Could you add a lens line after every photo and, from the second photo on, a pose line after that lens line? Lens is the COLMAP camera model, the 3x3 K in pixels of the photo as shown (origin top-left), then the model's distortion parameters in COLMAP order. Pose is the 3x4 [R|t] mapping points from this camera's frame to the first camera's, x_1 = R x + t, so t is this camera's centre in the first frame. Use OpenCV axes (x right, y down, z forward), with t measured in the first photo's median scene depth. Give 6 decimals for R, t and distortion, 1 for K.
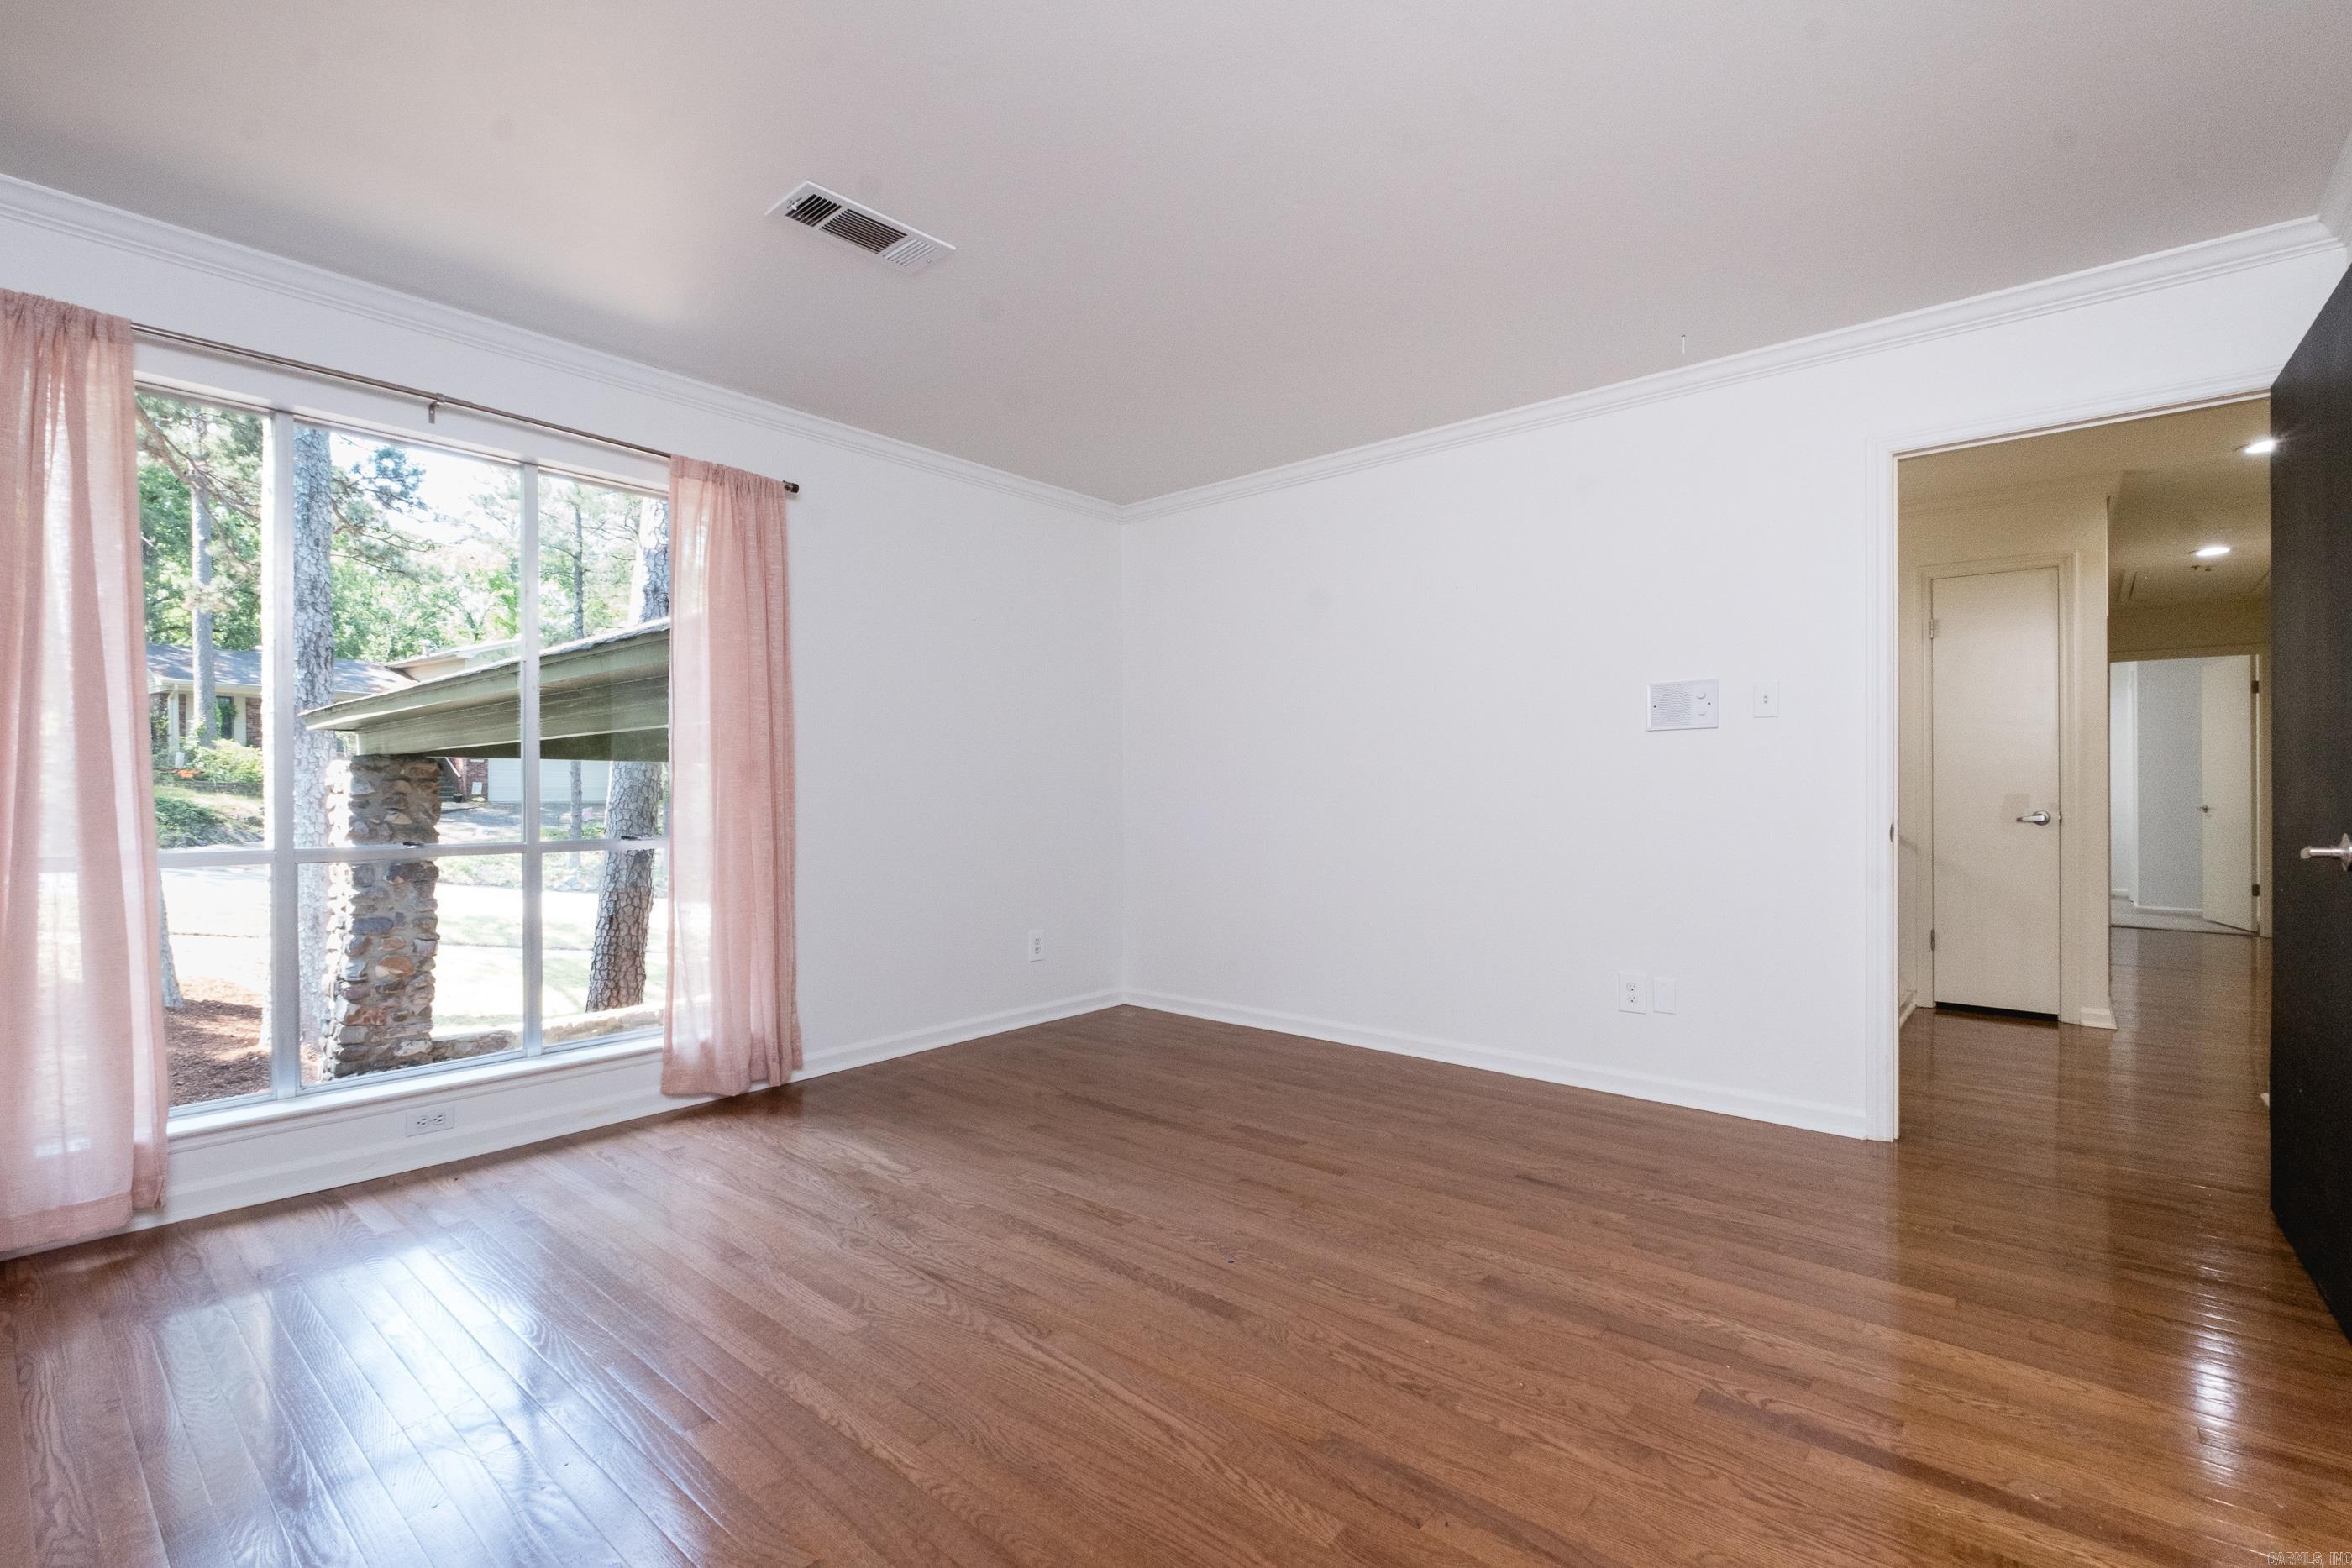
lens RADIAL K [[1003.7, 0, 1182.6], [0, 1003.7, 783.4], [0, 0, 1]] dist [0.000276, -0.001128]
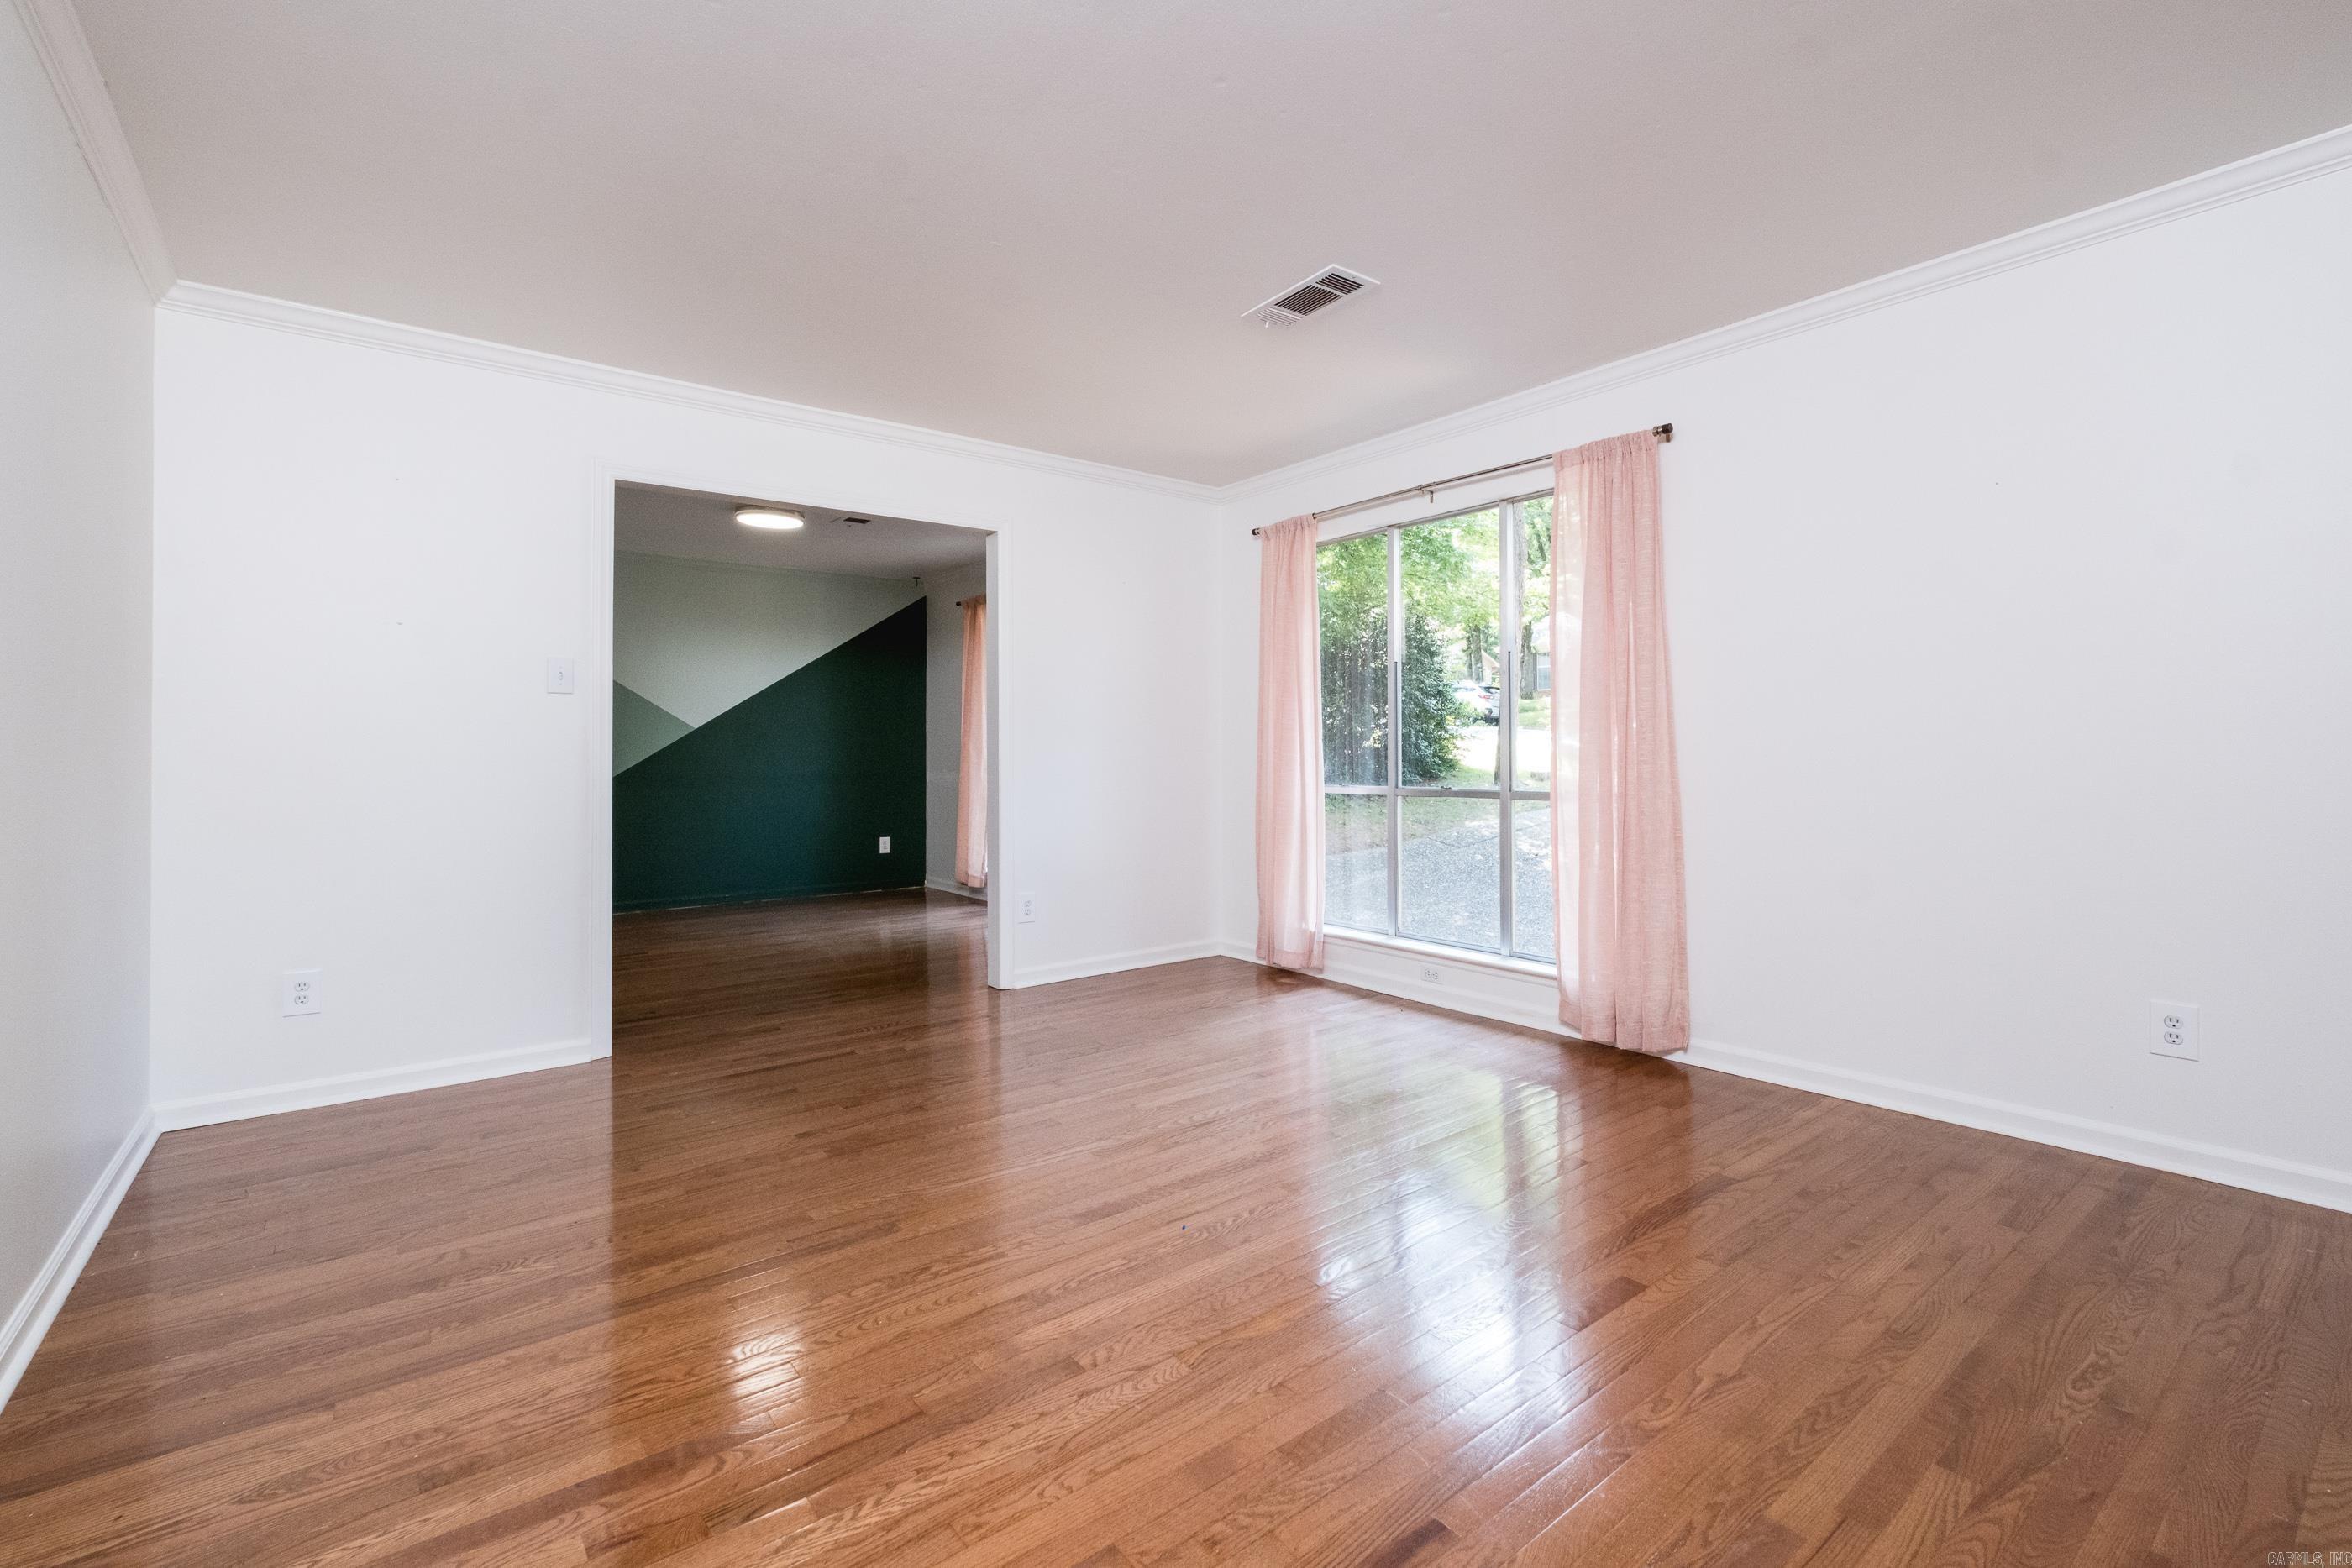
lens RADIAL K [[1003.7, 0, 1182.6], [0, 1003.7, 783.4], [0, 0, 1]] dist [0.000276, -0.001128]
pose [[-0.161483, 0.033251, -0.986315, 0.961648], [0.012139, 0.999424, 0.031705, -0.000174], [0.986801, -0.006853, -0.161793, 1.091687]]
